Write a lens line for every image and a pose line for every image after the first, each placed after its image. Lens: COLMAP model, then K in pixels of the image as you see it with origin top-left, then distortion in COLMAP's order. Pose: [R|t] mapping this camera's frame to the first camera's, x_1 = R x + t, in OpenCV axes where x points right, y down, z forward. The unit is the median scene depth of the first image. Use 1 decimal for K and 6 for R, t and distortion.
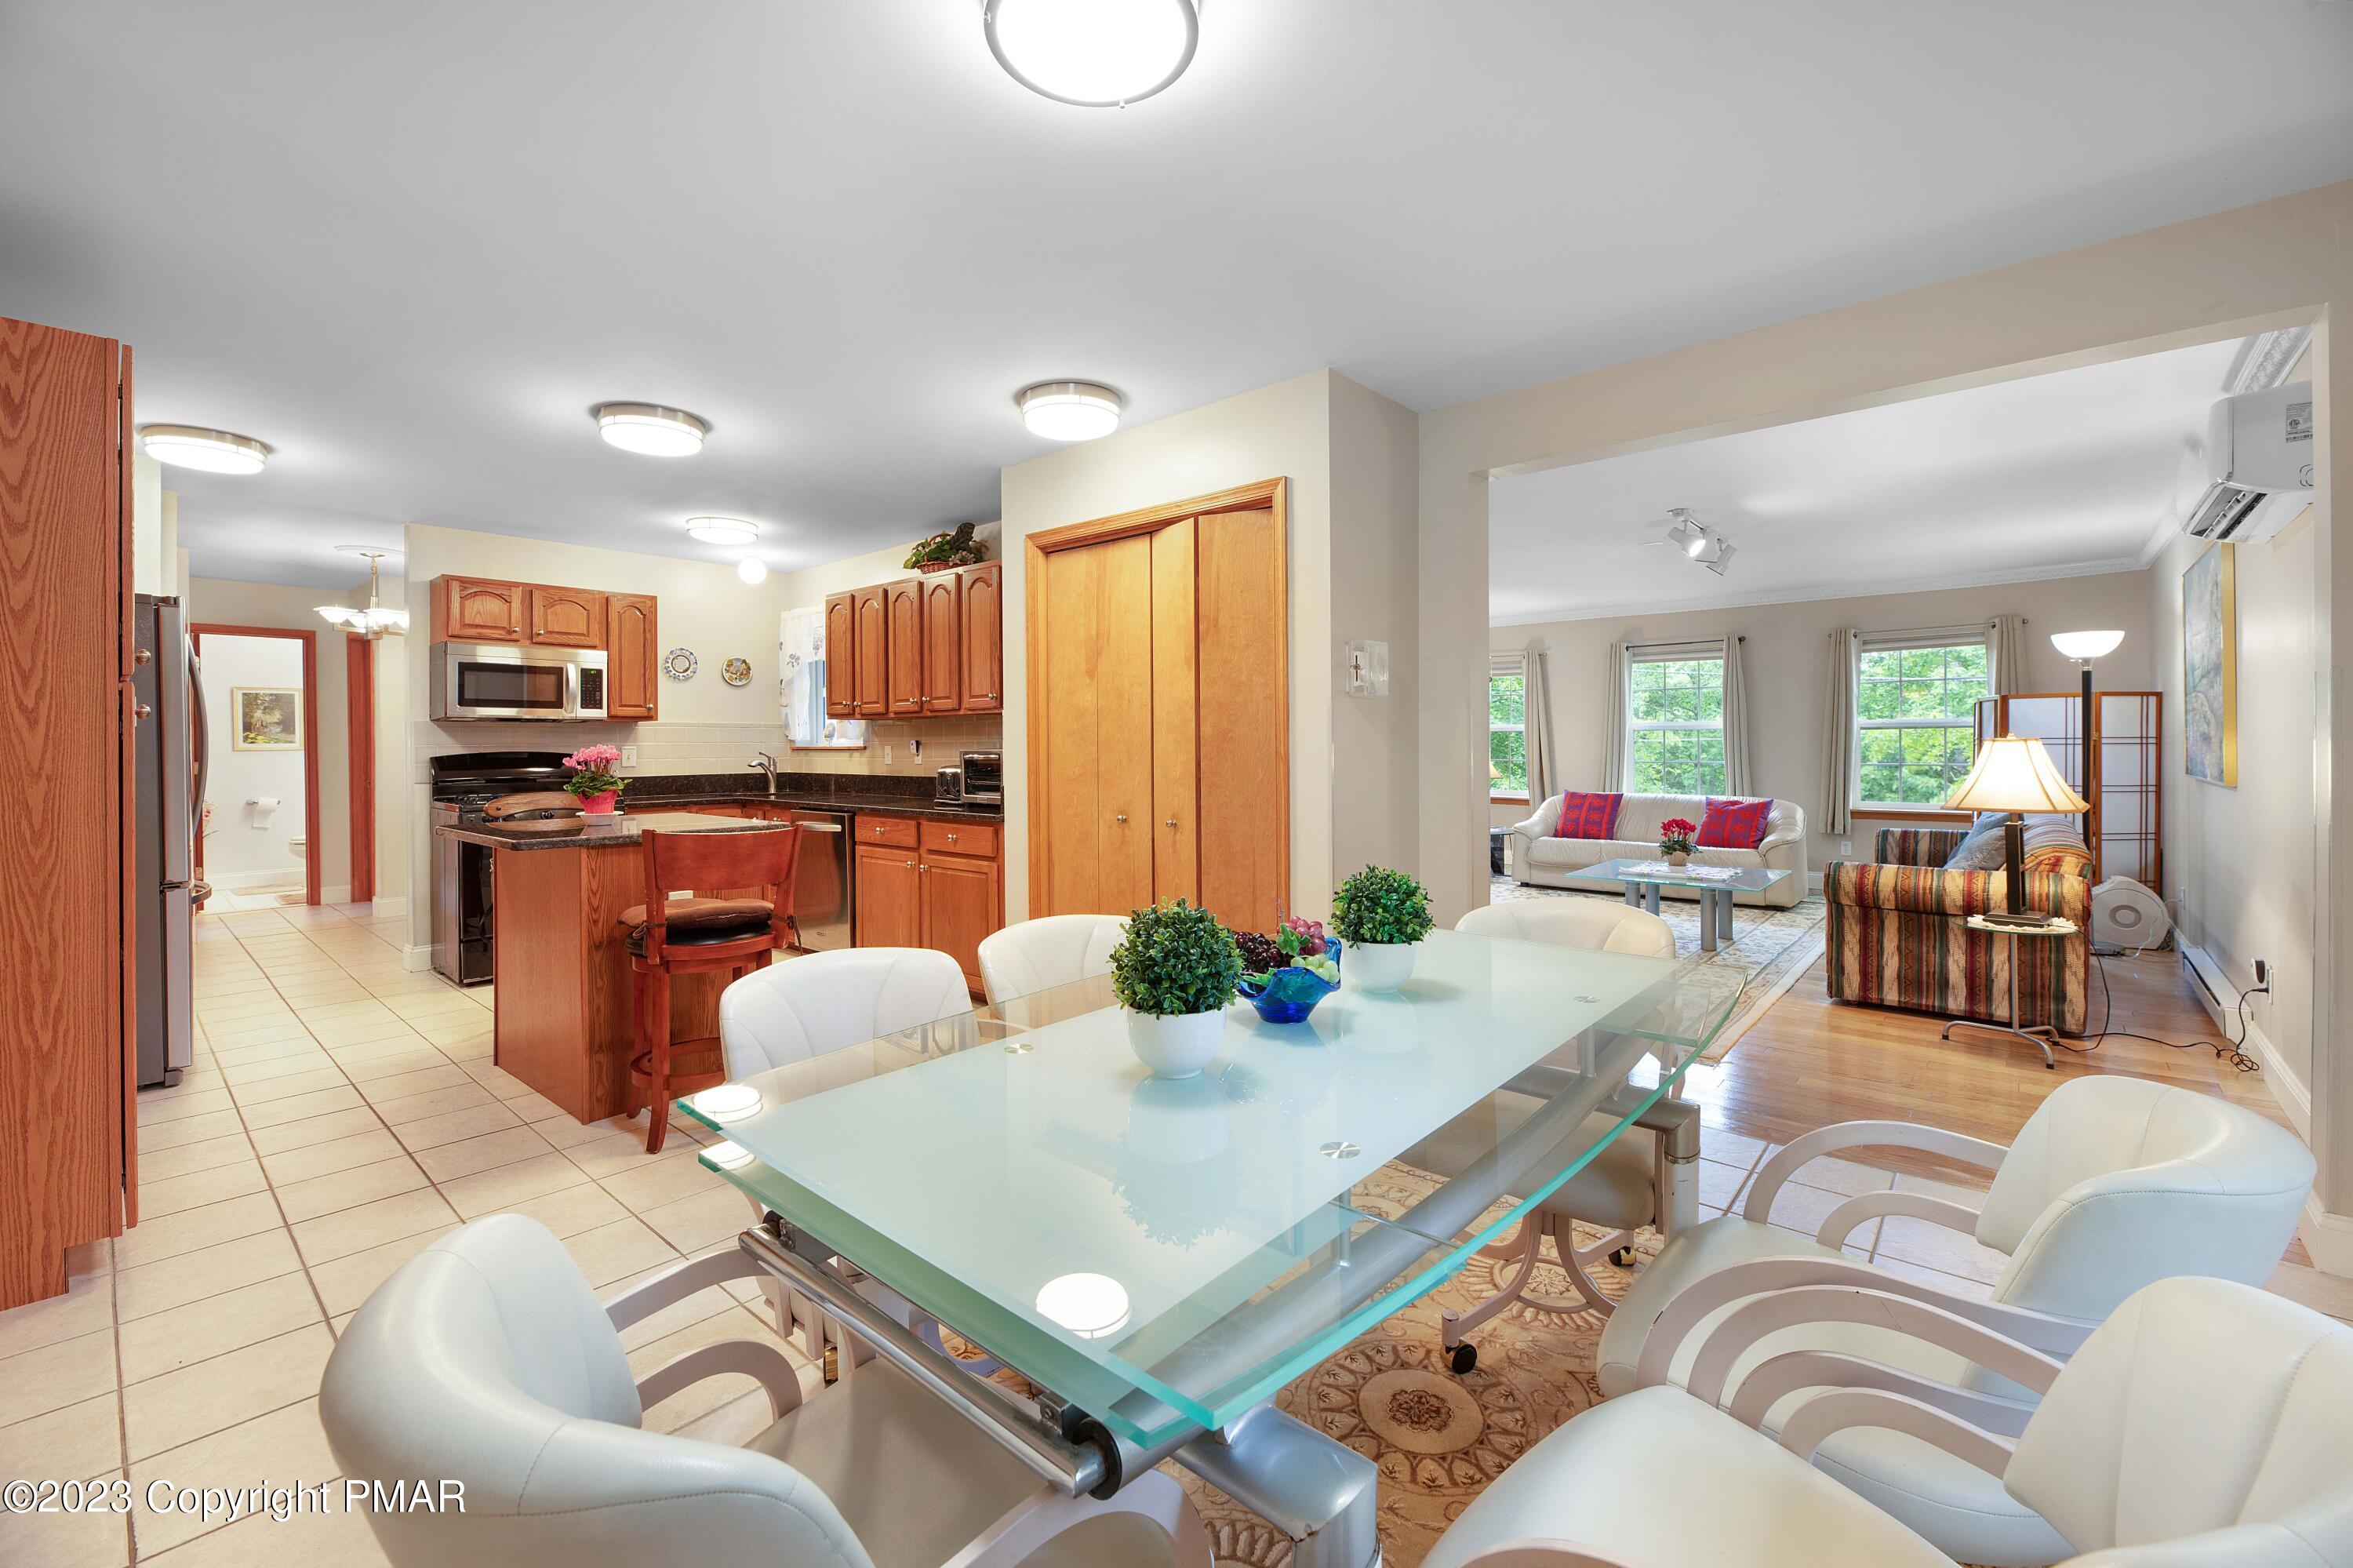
lens RADIAL K [[962.1, 0, 1178.3], [0, 962.1, 744.9], [0, 0, 1]] dist [-0.002553, -0.000508]
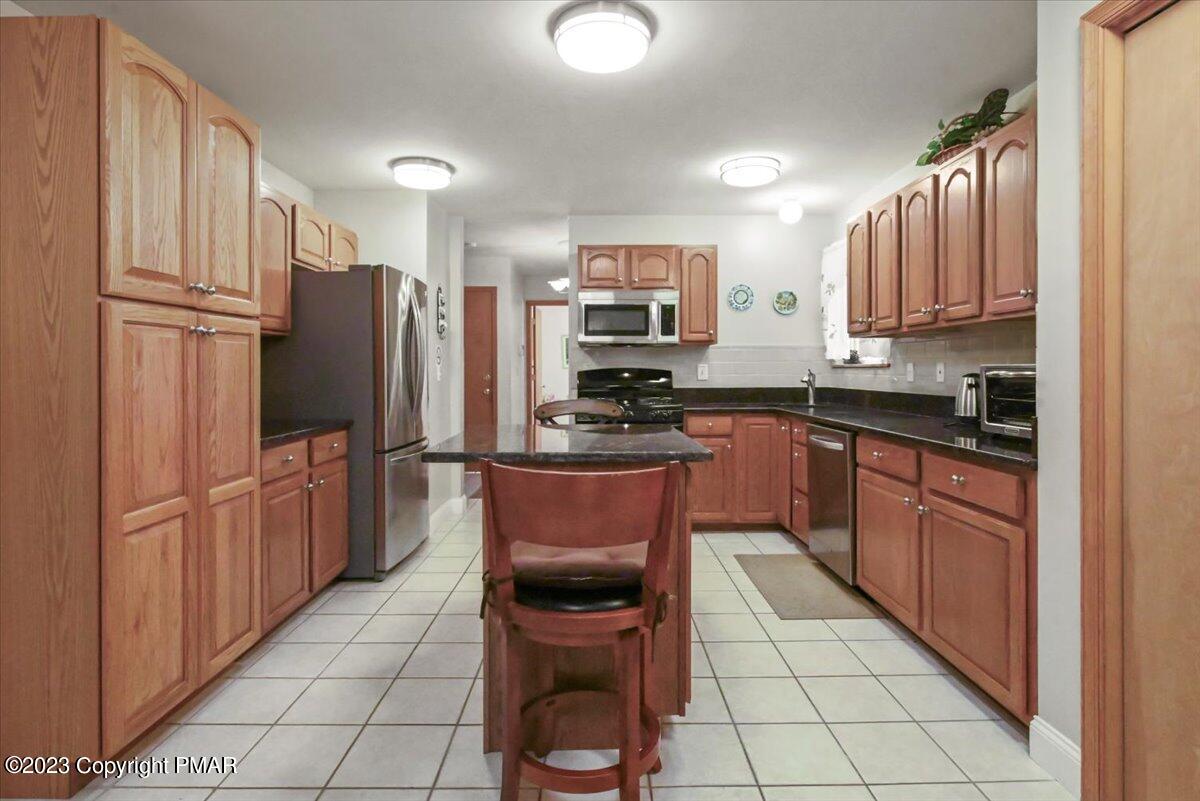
lens RADIAL K [[606.2, 0, 599.7], [0, 606.2, 371.8], [0, 0, 1]] dist [-0.014020, -0.001031]
pose [[0.661349, 0.005447, -0.750059, -0.056342], [-0.000632, 0.999977, 0.006706, 0.006937], [0.750078, -0.003961, 0.661337, 0.405242]]
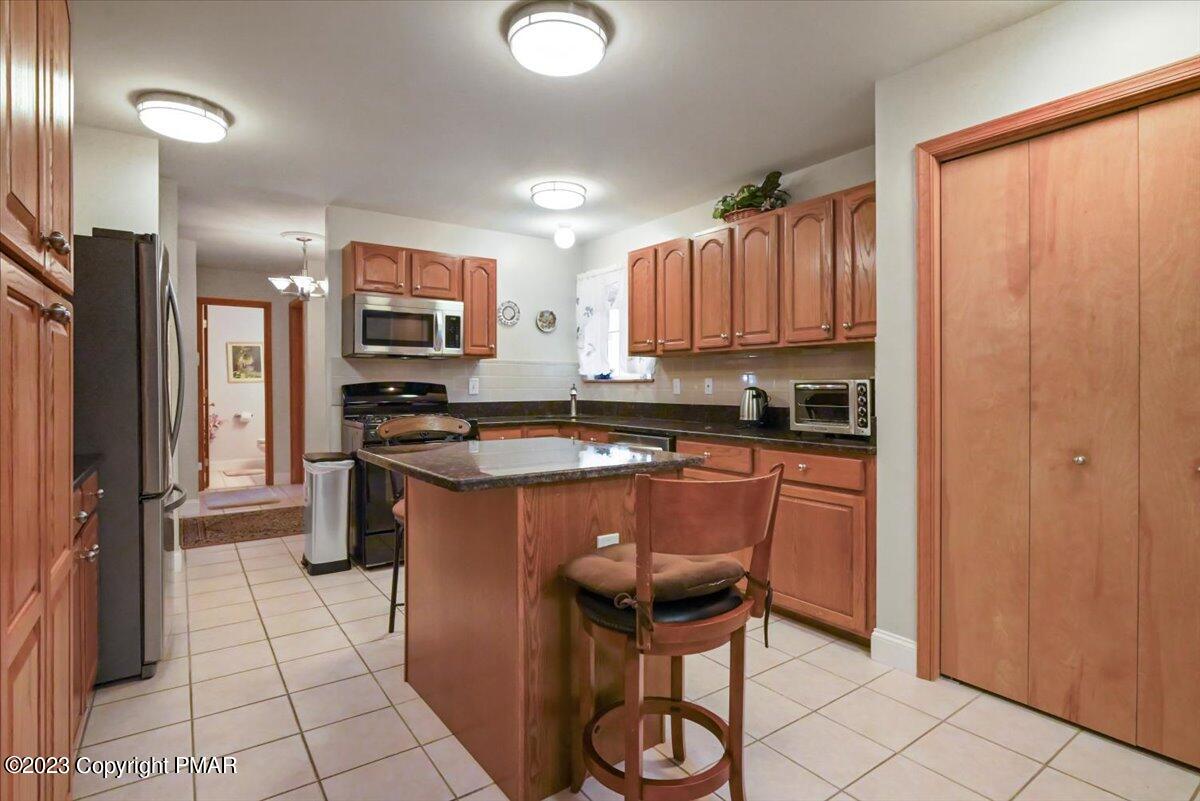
lens RADIAL K [[600.1, 0, 600.1], [0, 600.1, 383.0], [0, 0, 1]] dist [-0.014365, -0.000657]
pose [[0.972352, 0.004548, -0.233474, -0.252057], [-0.005372, 0.999981, -0.002896, 0.010426], [0.233457, 0.004070, 0.972359, 0.297434]]
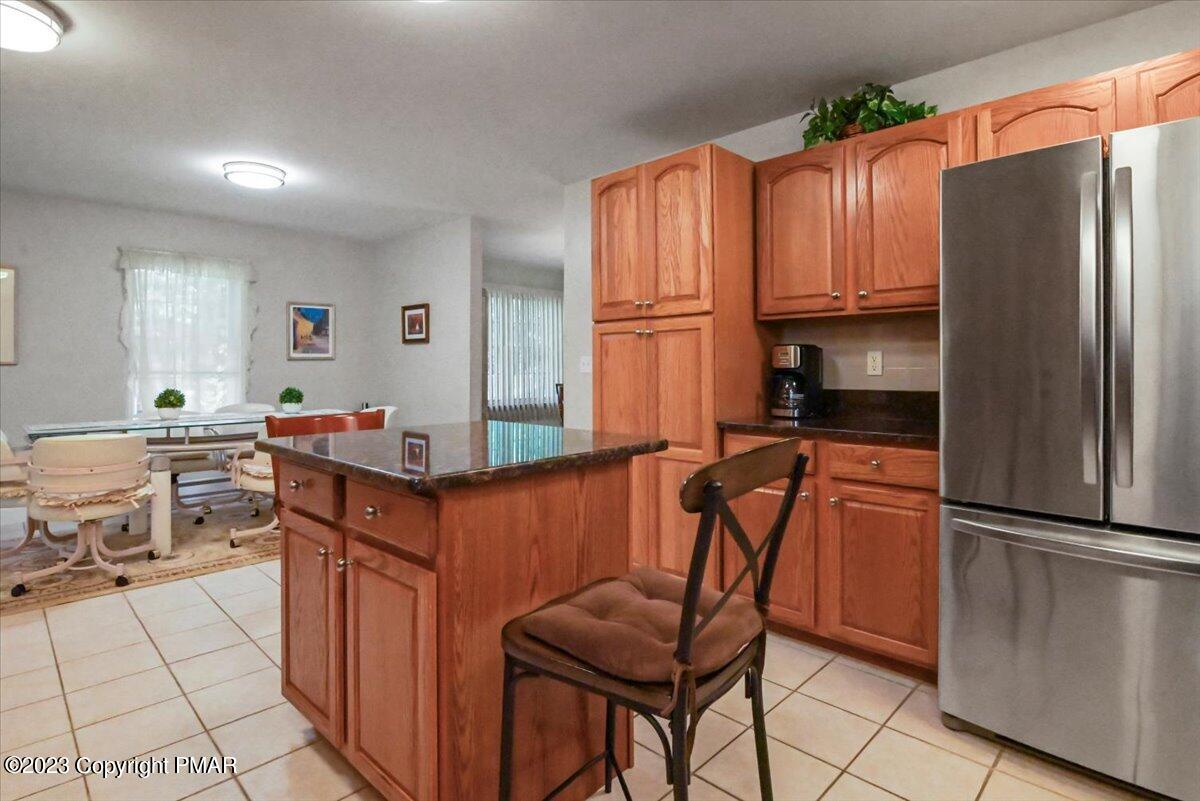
lens RADIAL K [[606.2, 0, 599.7], [0, 606.2, 371.8], [0, 0, 1]] dist [-0.014020, -0.001031]
pose [[-0.998182, 0.008656, 0.059650, -0.496644], [0.009292, 0.999903, 0.010399, 0.013547], [-0.059554, 0.010934, -0.998165, 1.023546]]
